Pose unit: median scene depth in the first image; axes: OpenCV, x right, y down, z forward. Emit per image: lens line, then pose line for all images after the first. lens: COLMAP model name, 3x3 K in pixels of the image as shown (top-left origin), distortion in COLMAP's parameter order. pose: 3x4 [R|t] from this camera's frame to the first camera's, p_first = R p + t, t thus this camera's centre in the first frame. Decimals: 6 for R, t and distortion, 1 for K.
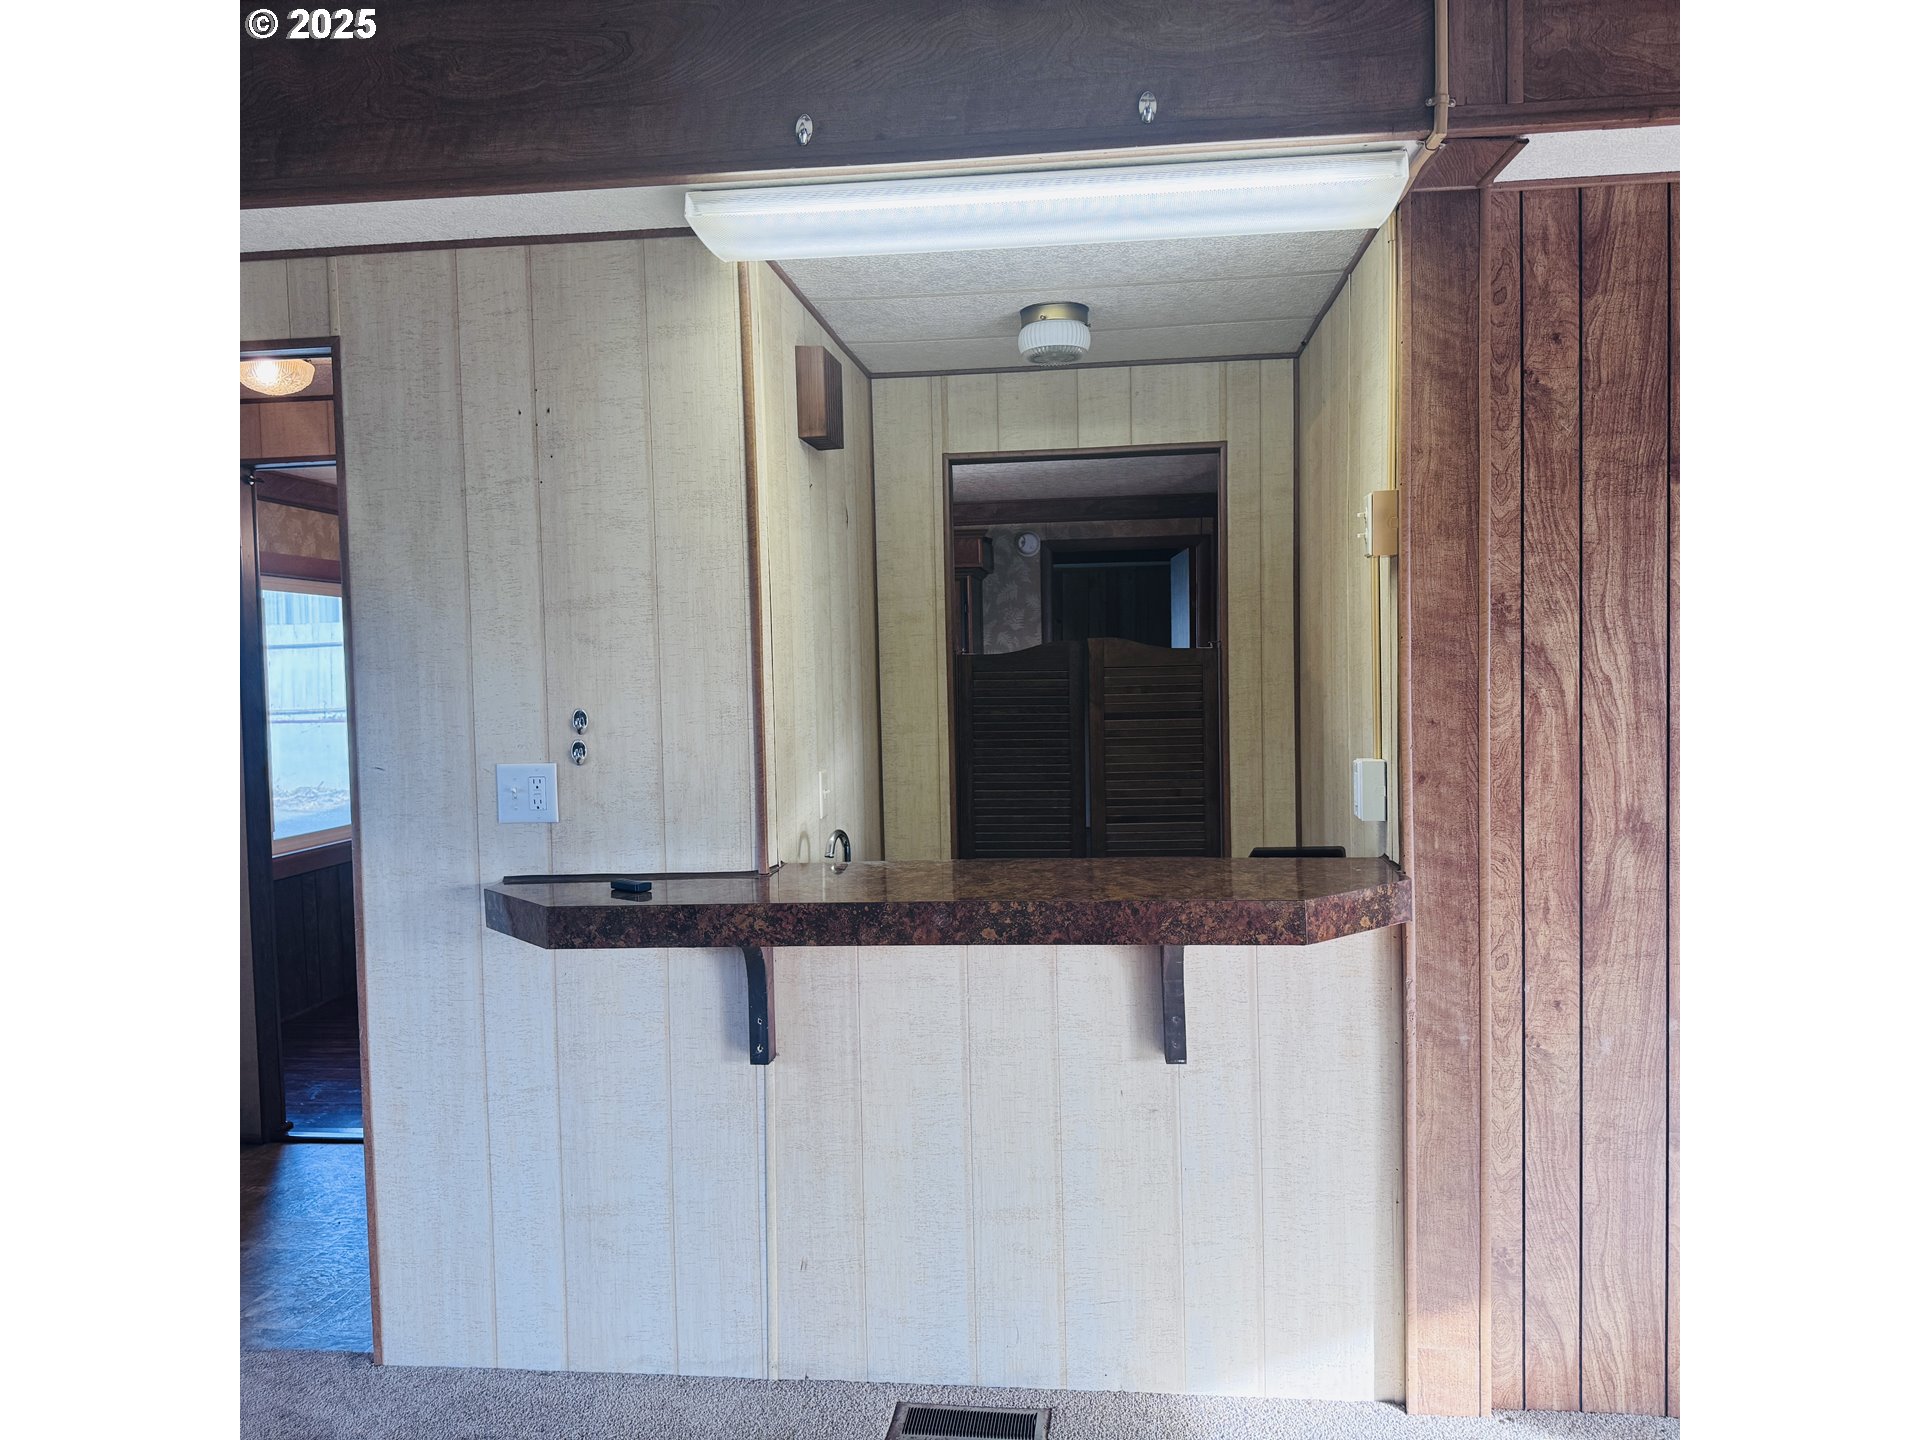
lens RADIAL K [[1342.7, 0, 965.7], [0, 1342.7, 730.3], [0, 0, 1]] dist [0.145815, -0.291079]
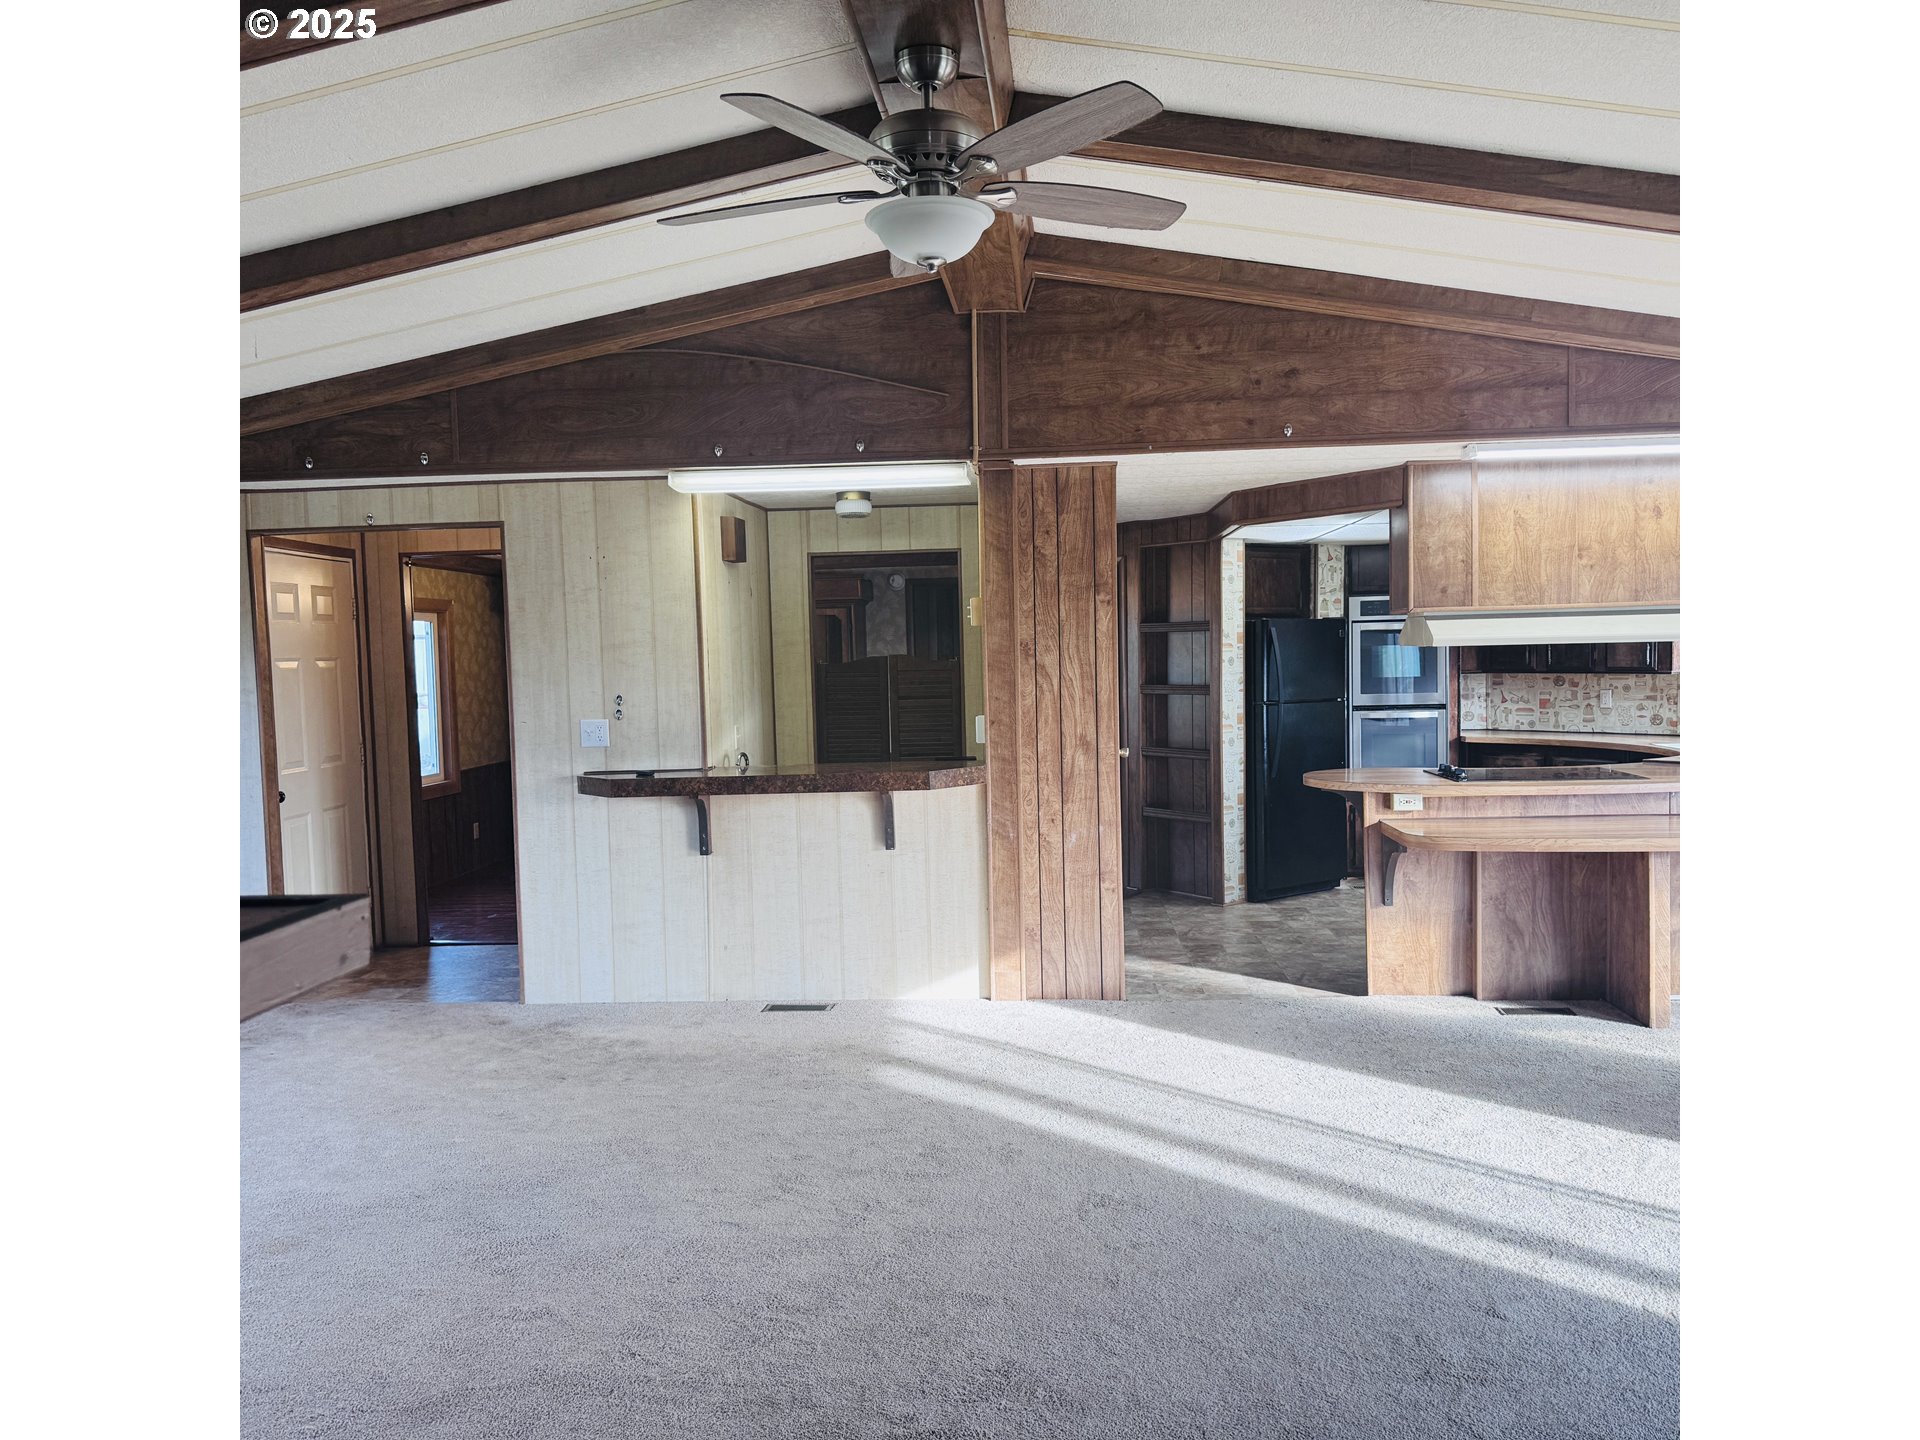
lens RADIAL K [[1342.7, 0, 965.7], [0, 1342.7, 730.3], [0, 0, 1]] dist [0.145815, -0.291079]
pose [[0.999635, -0.005467, 0.026459, 0.220232], [0.005226, 0.999944, 0.009163, 0.026114], [-0.026508, -0.009022, 0.999608, -1.227153]]
